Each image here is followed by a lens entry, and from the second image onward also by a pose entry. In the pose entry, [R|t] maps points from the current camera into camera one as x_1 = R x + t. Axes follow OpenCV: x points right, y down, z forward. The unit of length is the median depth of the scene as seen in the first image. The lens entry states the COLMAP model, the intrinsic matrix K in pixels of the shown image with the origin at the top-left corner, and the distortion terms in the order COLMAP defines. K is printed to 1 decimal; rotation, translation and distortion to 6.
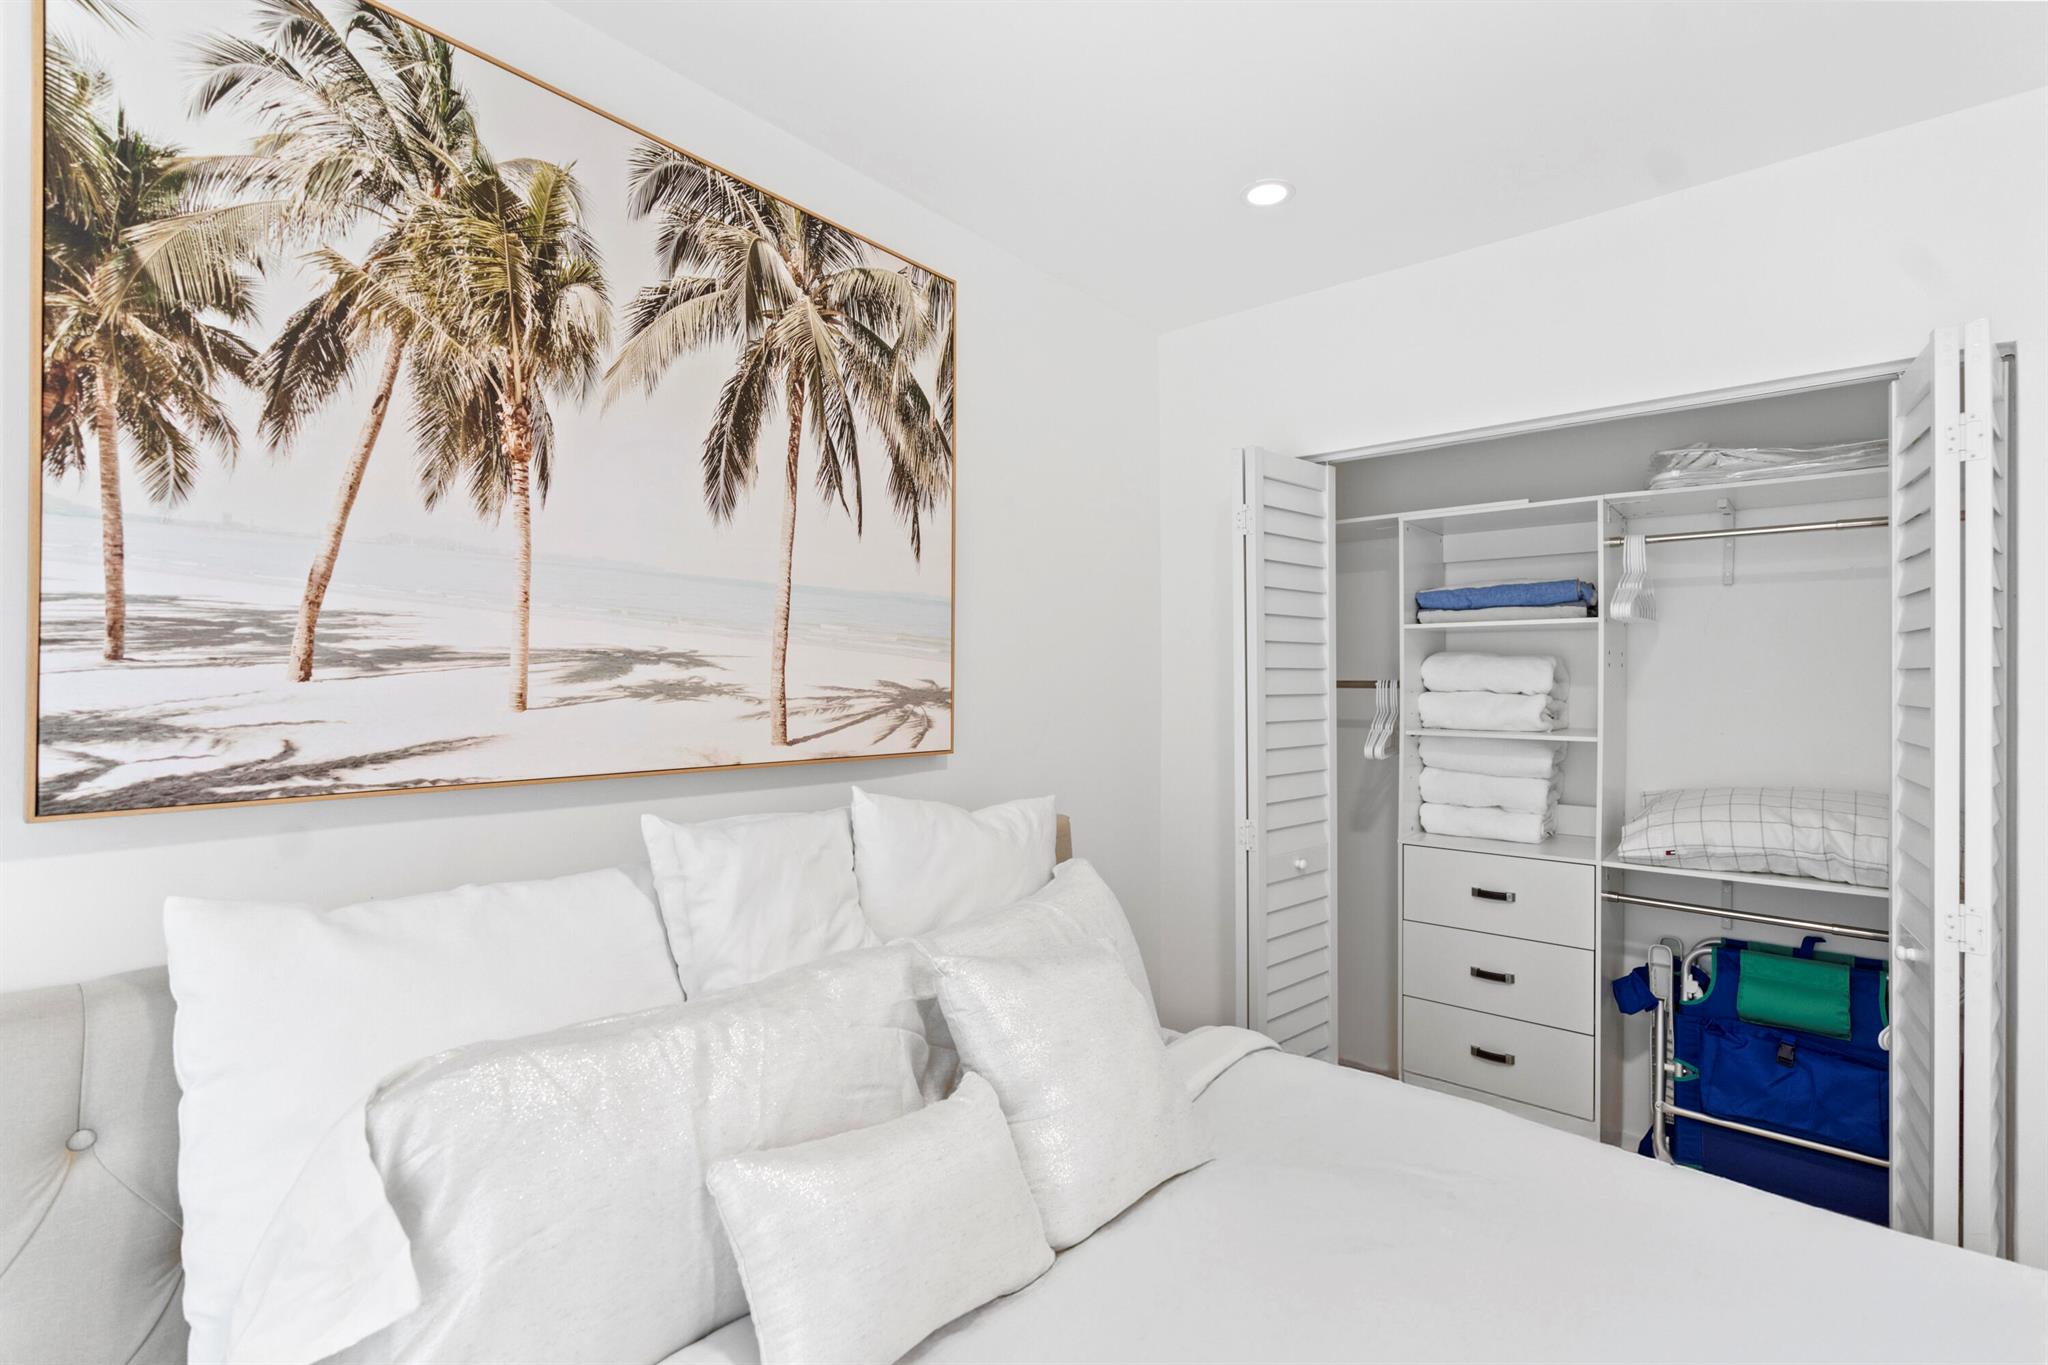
lens RADIAL K [[922.6, 0, 1018.5], [0, 922.6, 680.5], [0, 0, 1]] dist [-0.010159, 0.003147]
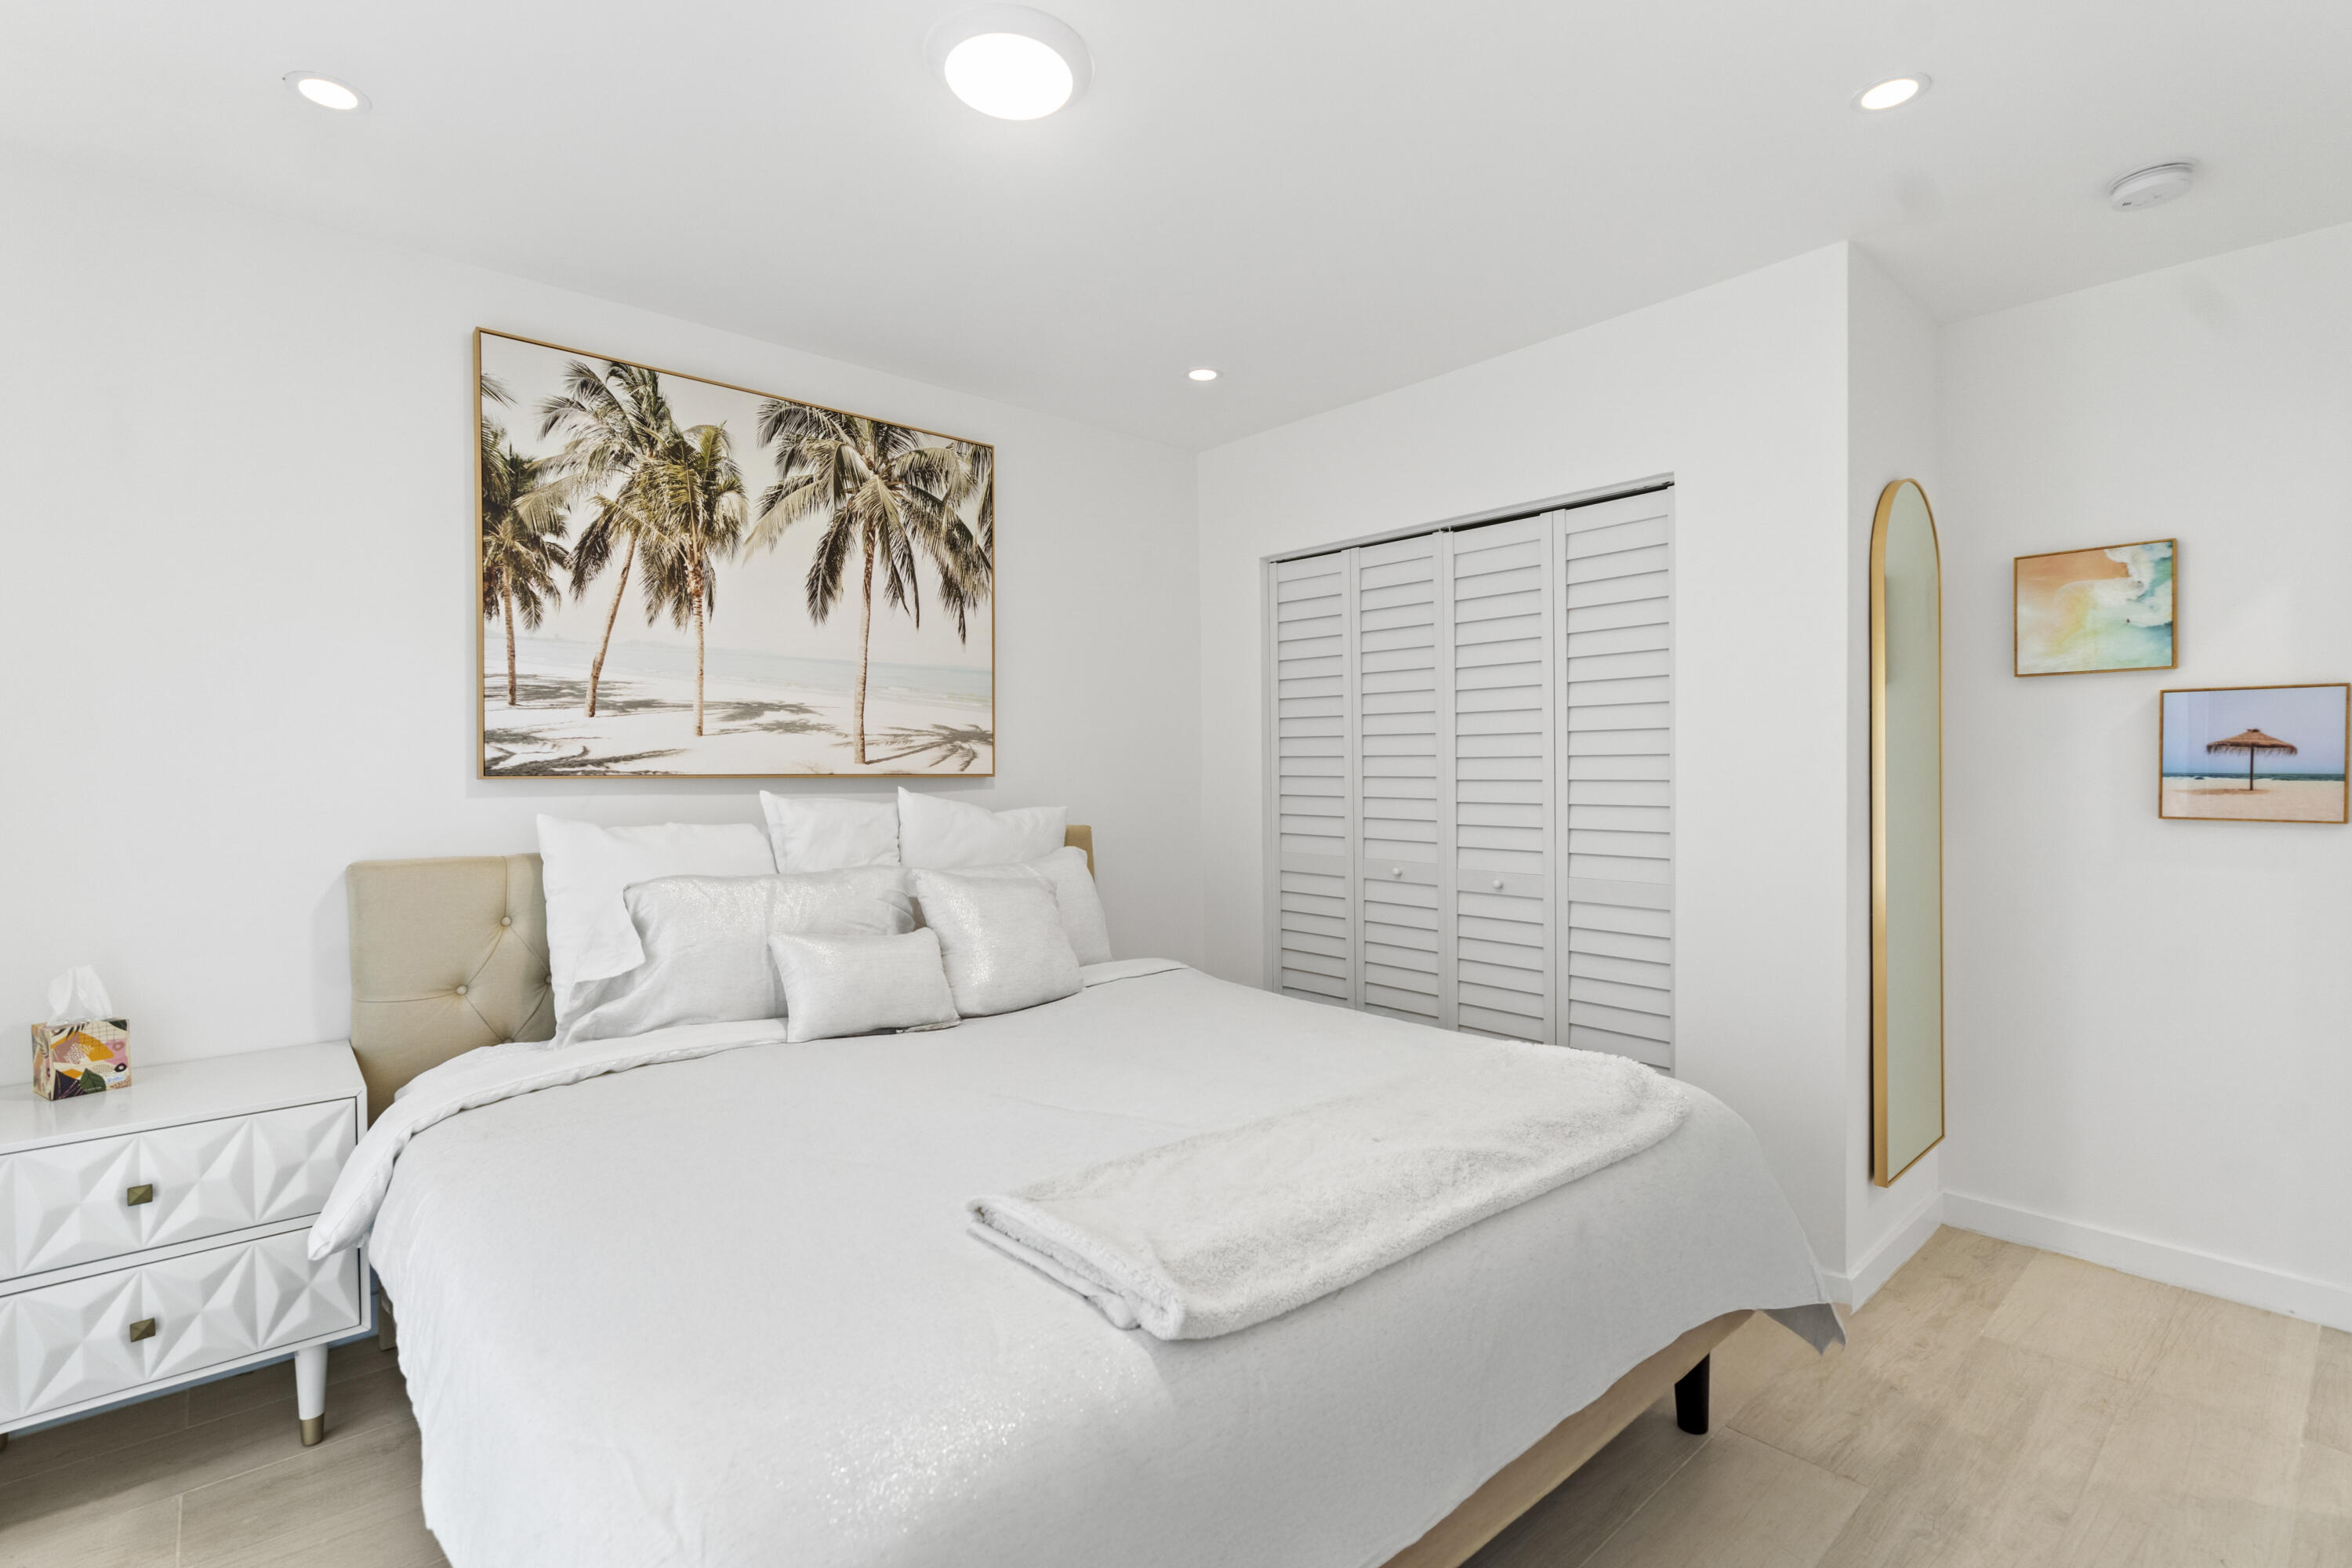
lens RADIAL K [[1059.6, 0, 1153.1], [0, 1059.6, 784.1], [0, 0, 1]] dist [-0.010159, 0.003147]
pose [[0.989144, -0.001770, -0.146940, 0.652965], [0.004766, 0.999788, 0.020042, 0.091851], [0.146873, -0.020525, 0.988942, -0.935057]]
